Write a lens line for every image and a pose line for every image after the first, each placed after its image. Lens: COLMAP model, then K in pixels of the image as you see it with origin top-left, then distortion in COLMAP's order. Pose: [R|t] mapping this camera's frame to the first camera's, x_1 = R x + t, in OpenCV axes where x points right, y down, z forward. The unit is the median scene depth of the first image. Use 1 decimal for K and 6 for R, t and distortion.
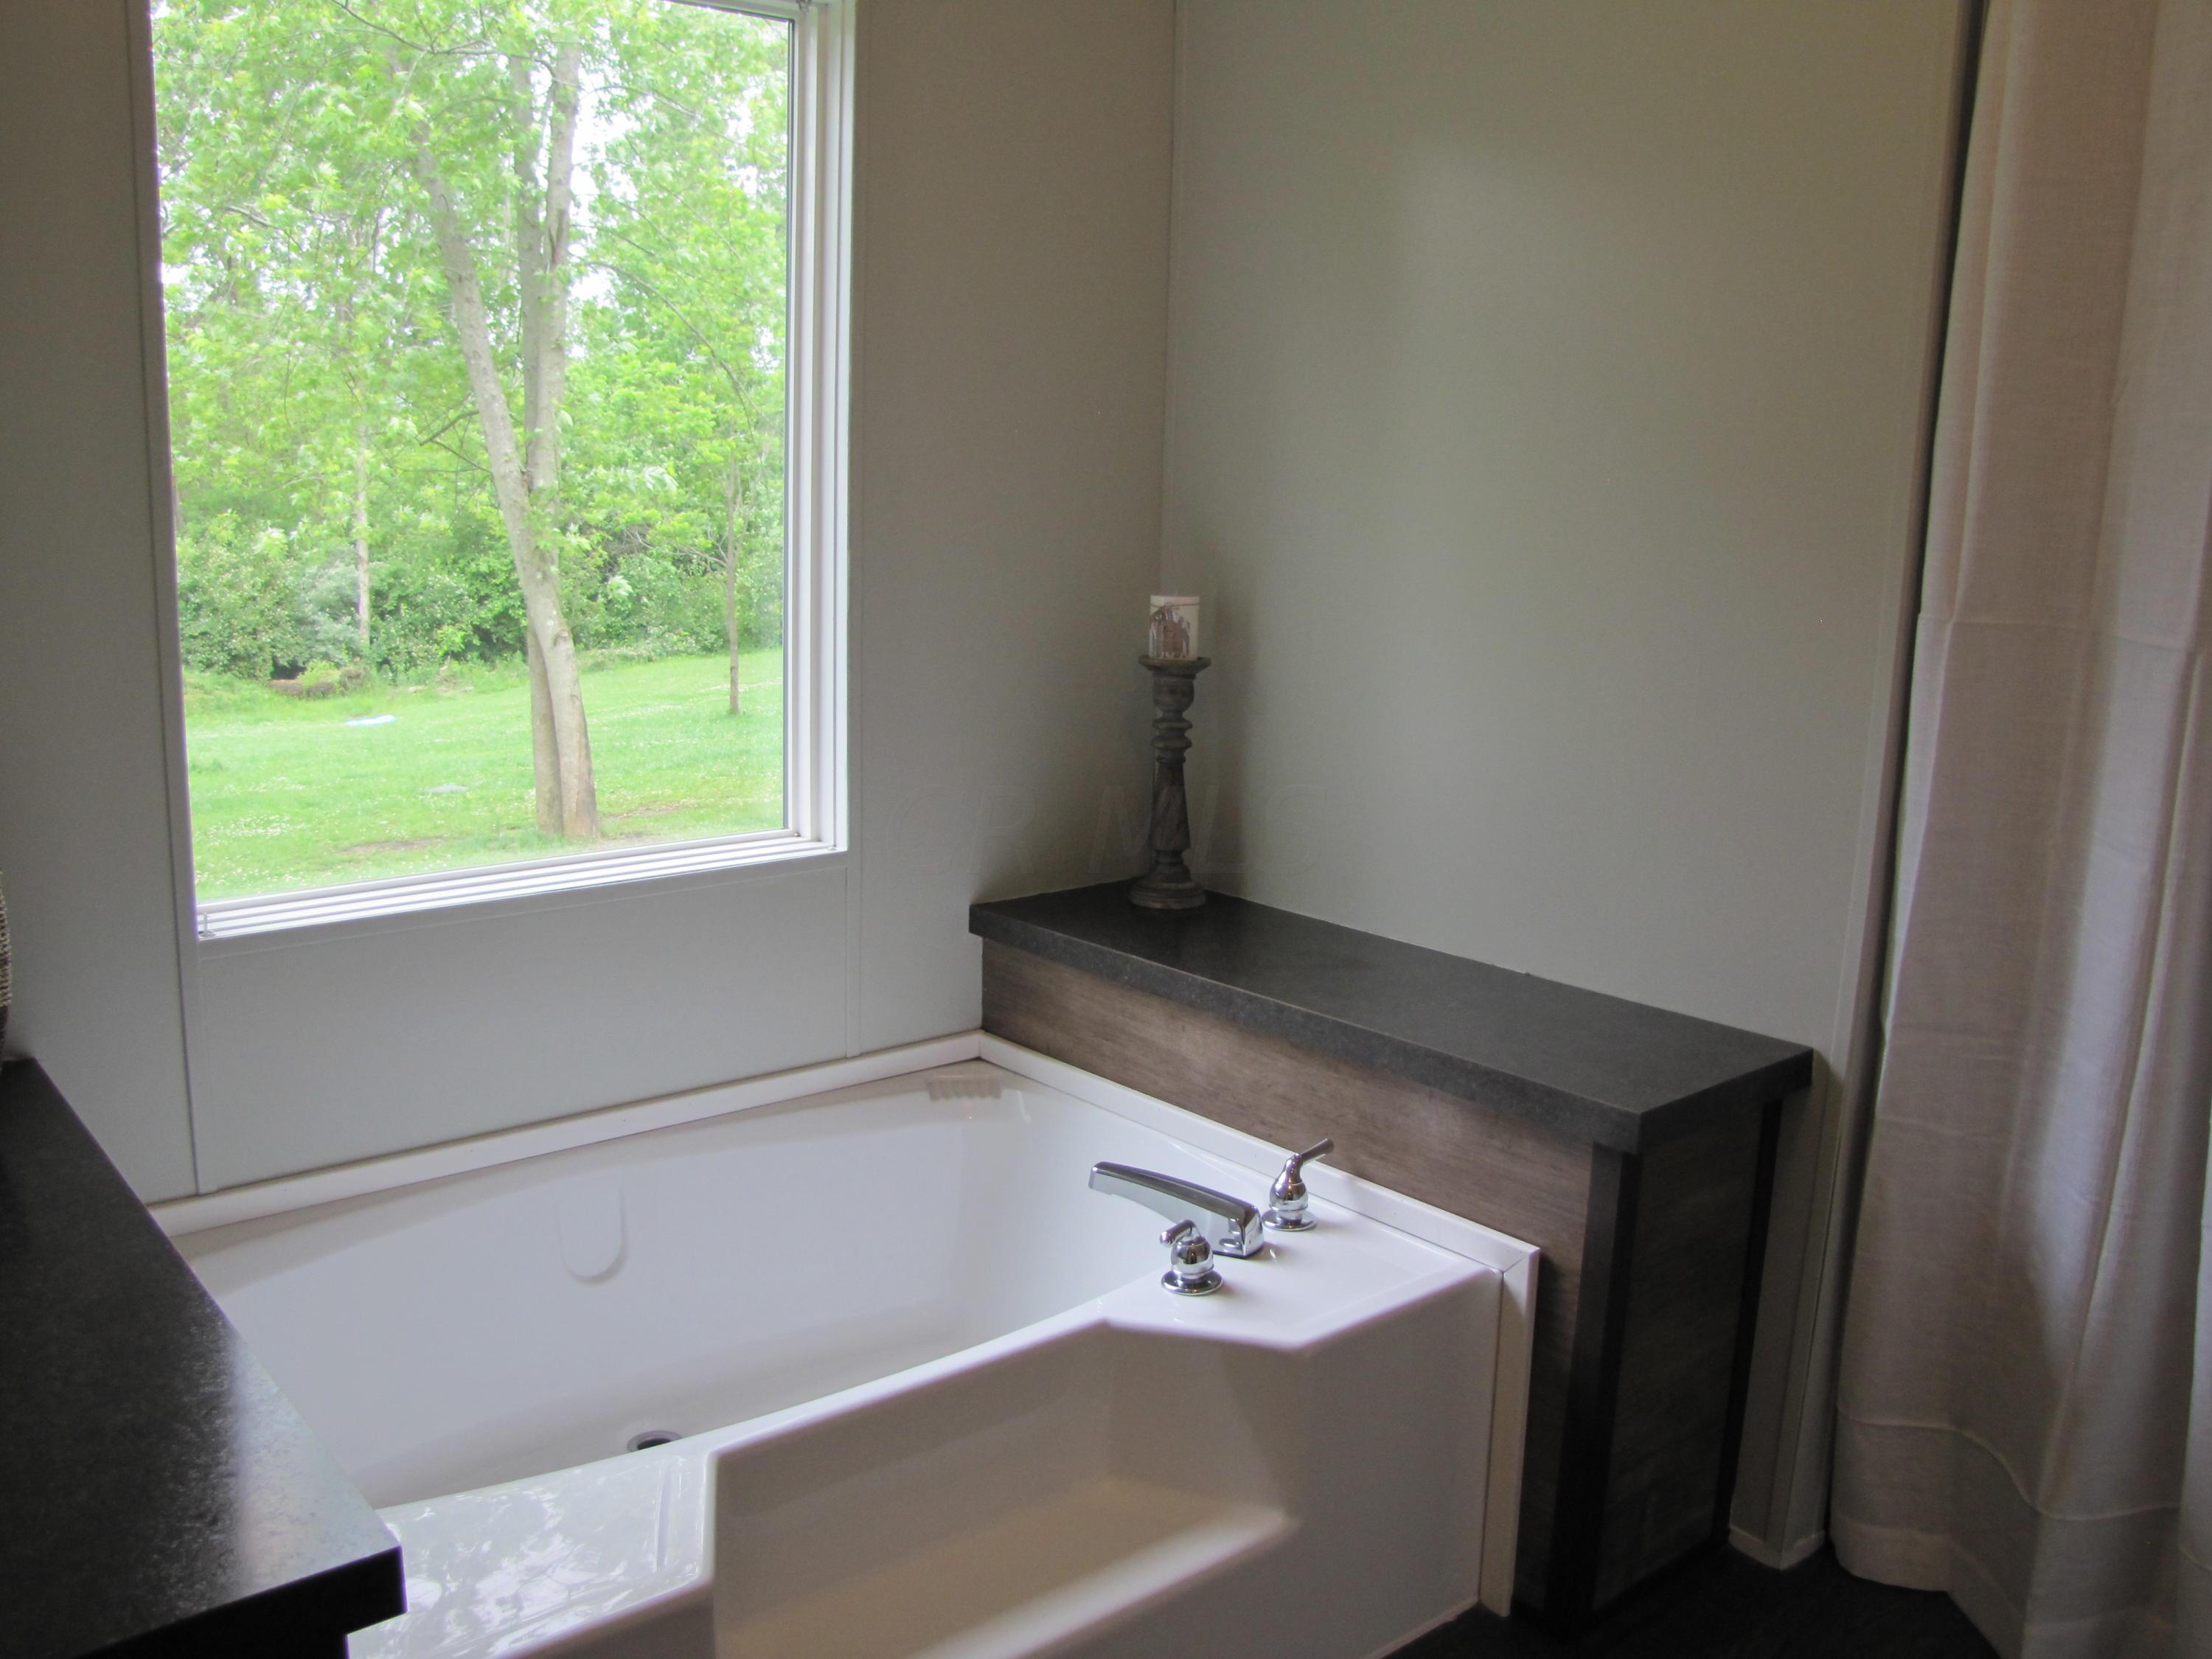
lens RADIAL K [[1794.4, 0, 1099.3], [0, 1794.4, 802.6], [0, 0, 1]] dist [-0.178162, 0.138905]
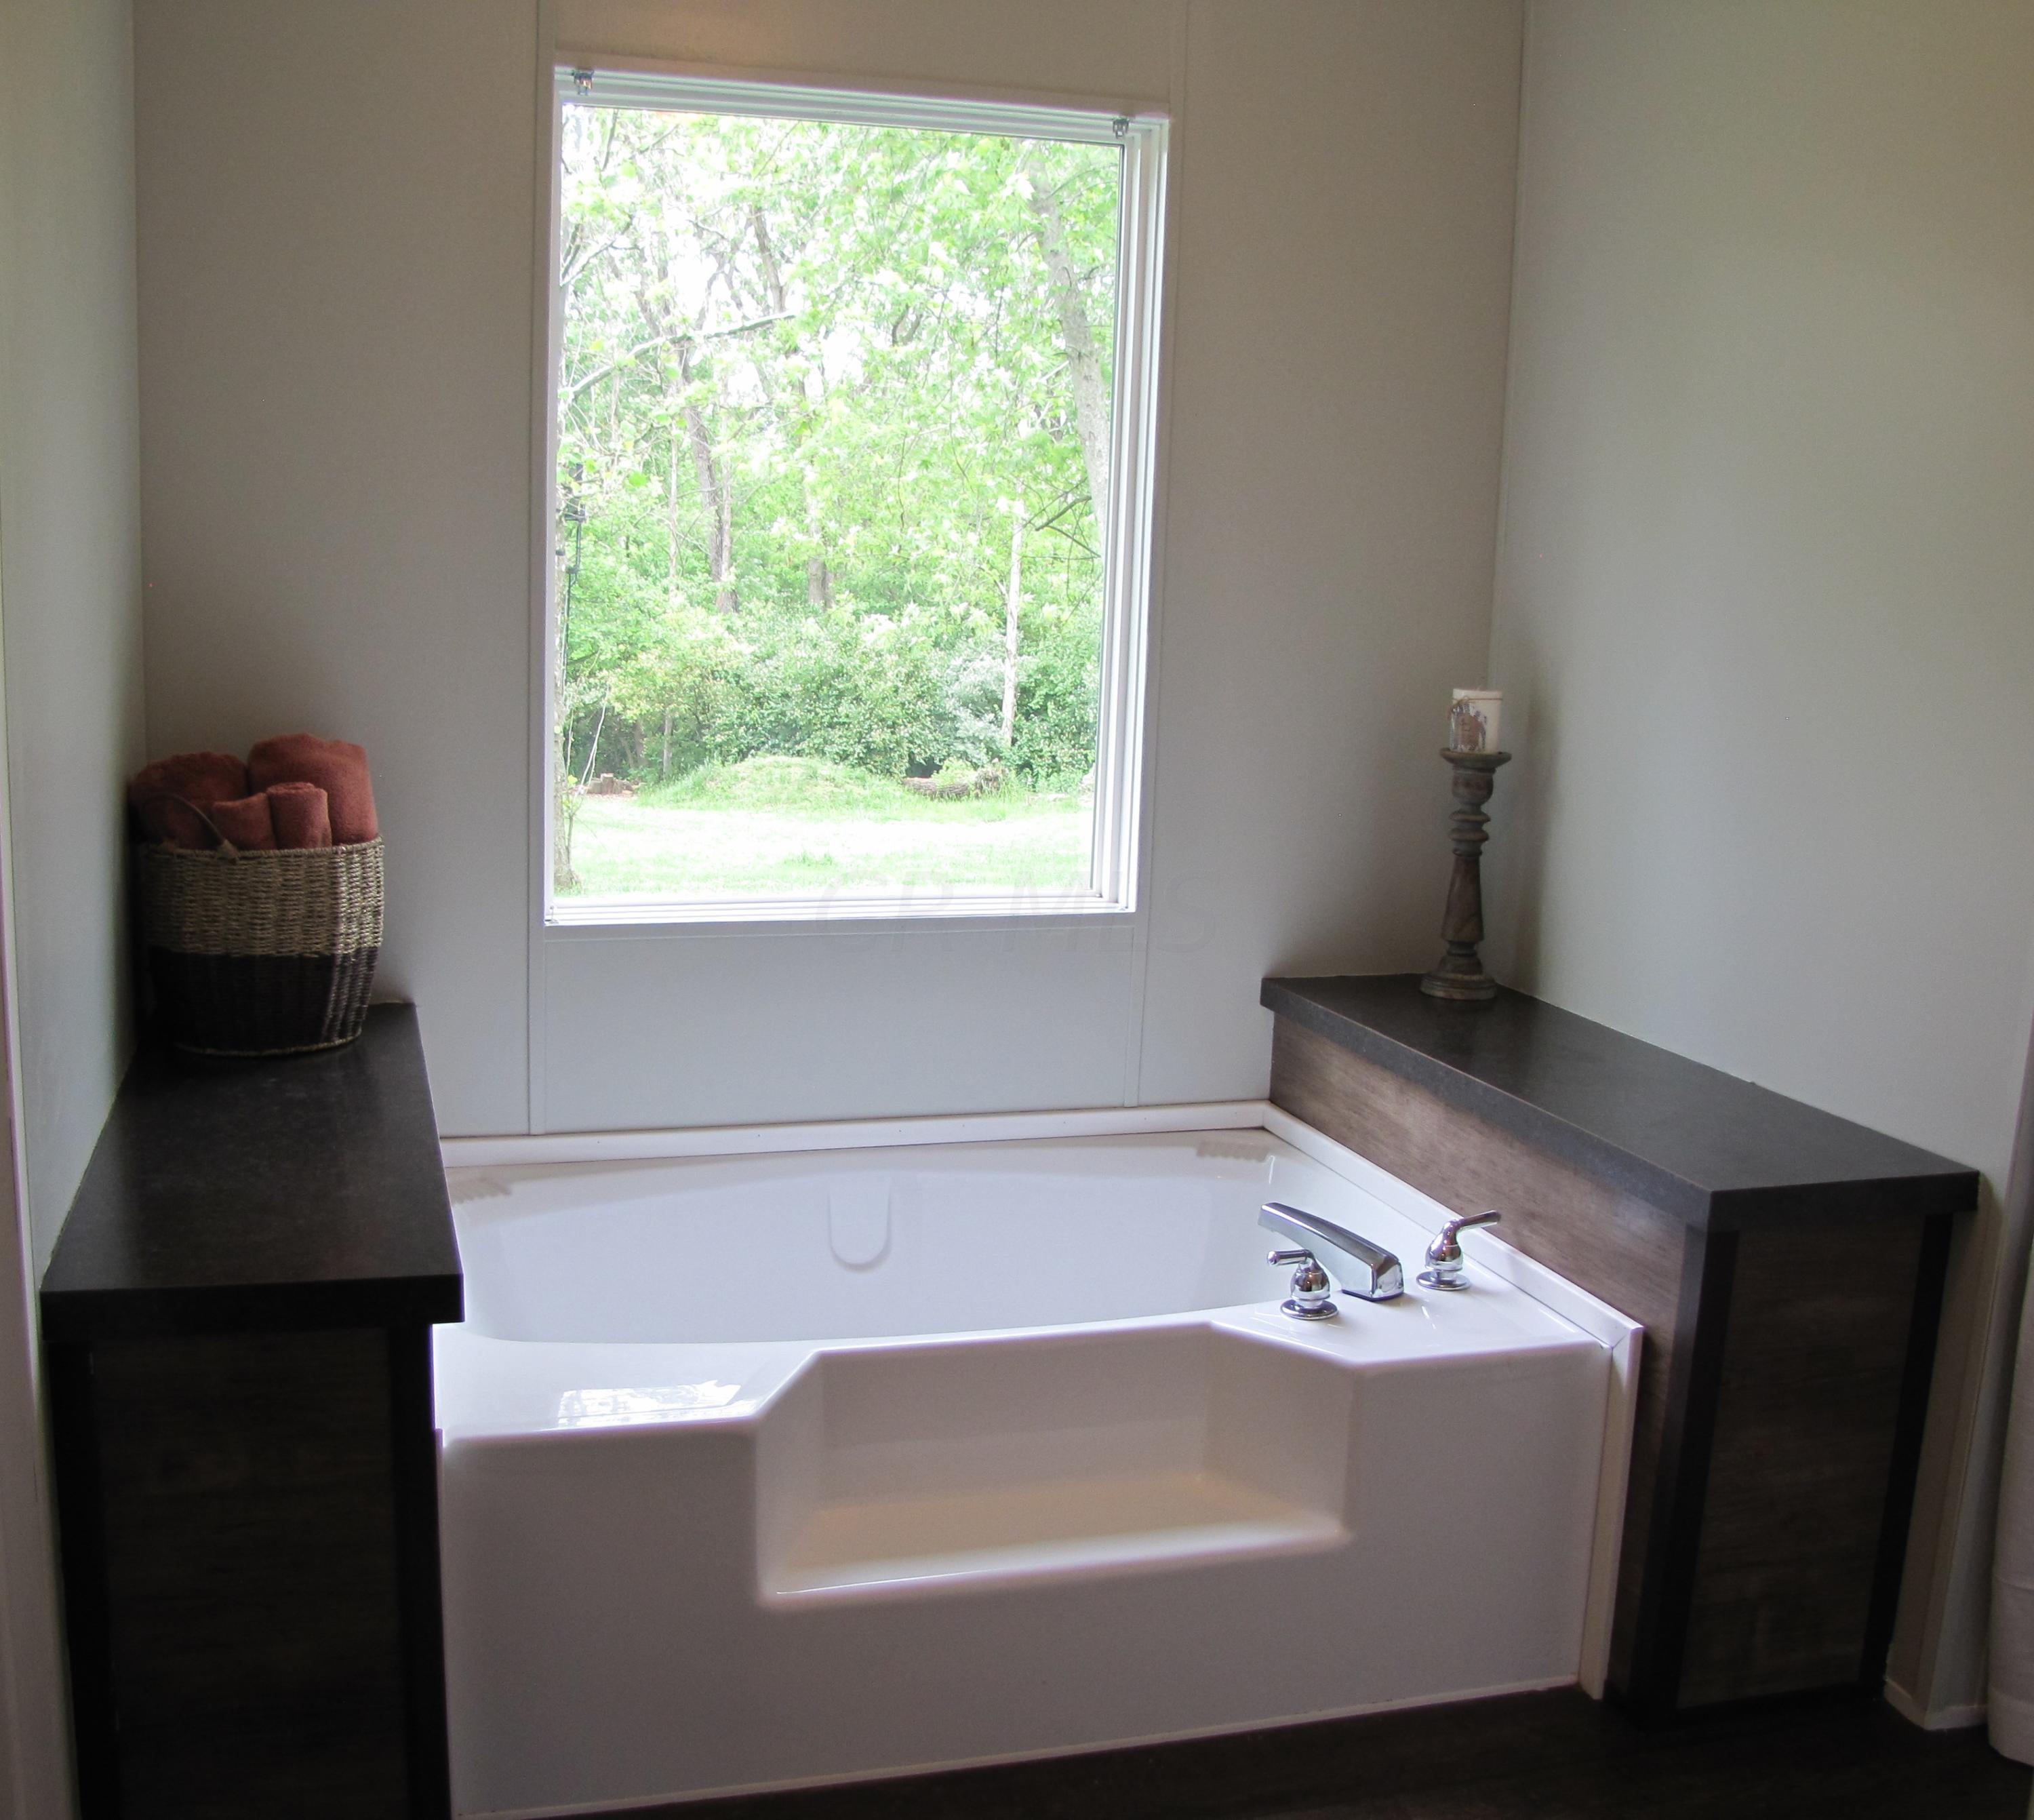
lens RADIAL K [[2054.5, 0, 1017.0], [0, 2054.5, 910.0], [0, 0, 1]] dist [-0.194015, 0.229004]
pose [[0.924342, 0.074200, -0.374281, 0.274733], [-0.081449, 0.996671, -0.003563, 0.038773], [0.372771, 0.033779, 0.927309, -0.182818]]
